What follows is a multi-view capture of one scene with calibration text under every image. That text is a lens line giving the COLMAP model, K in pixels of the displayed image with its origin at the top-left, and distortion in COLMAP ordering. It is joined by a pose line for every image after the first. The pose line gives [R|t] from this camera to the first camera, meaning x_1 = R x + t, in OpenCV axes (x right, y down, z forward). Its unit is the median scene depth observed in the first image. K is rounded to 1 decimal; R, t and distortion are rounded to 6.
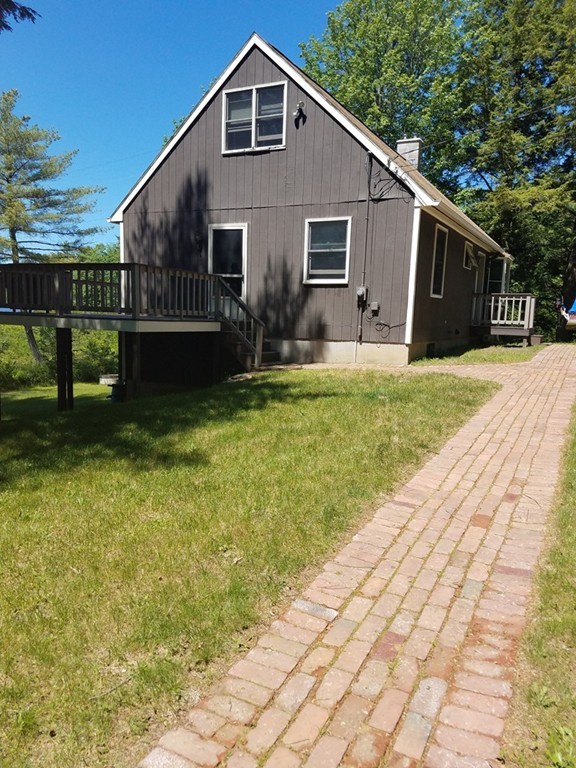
lens RADIAL K [[589.1, 0, 289.4], [0, 589.1, 409.3], [0, 0, 1]] dist [0.156568, -0.366413]
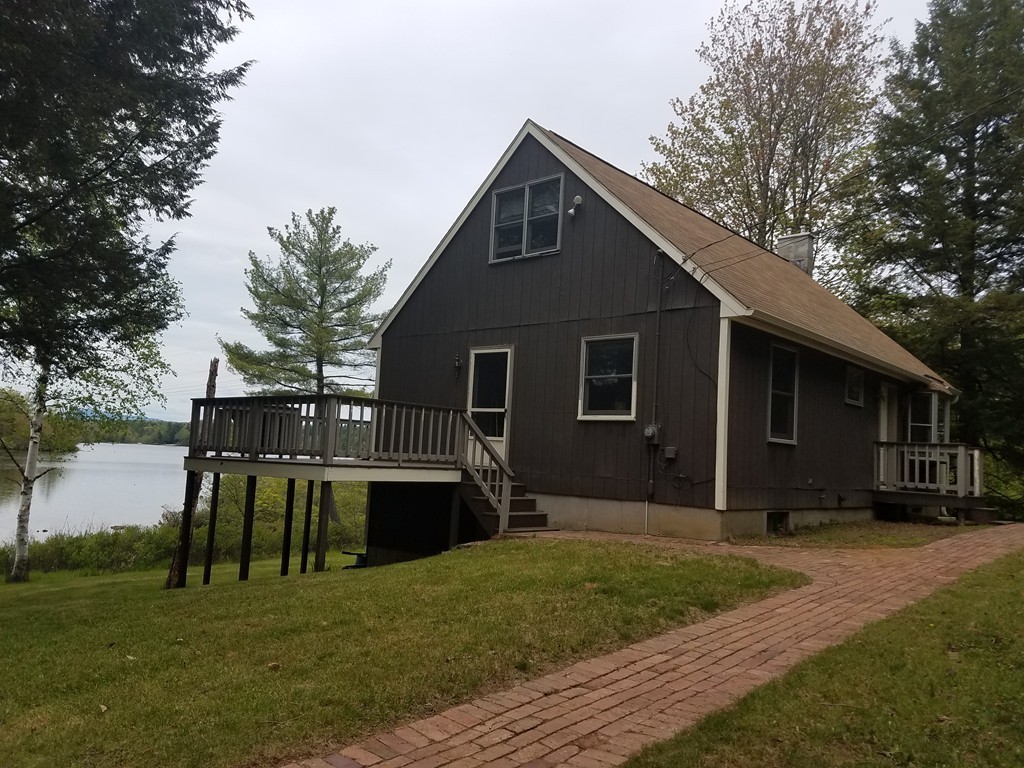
lens RADIAL K [[785.5, 0, 512.0], [0, 785.5, 384.0], [0, 0, 1]] dist [0.156568, -0.366413]
pose [[0.965478, -0.005056, -0.260434, 0.202755], [-0.063675, 0.964899, -0.254786, -0.004108], [0.252581, 0.262573, 0.931267, 0.069820]]
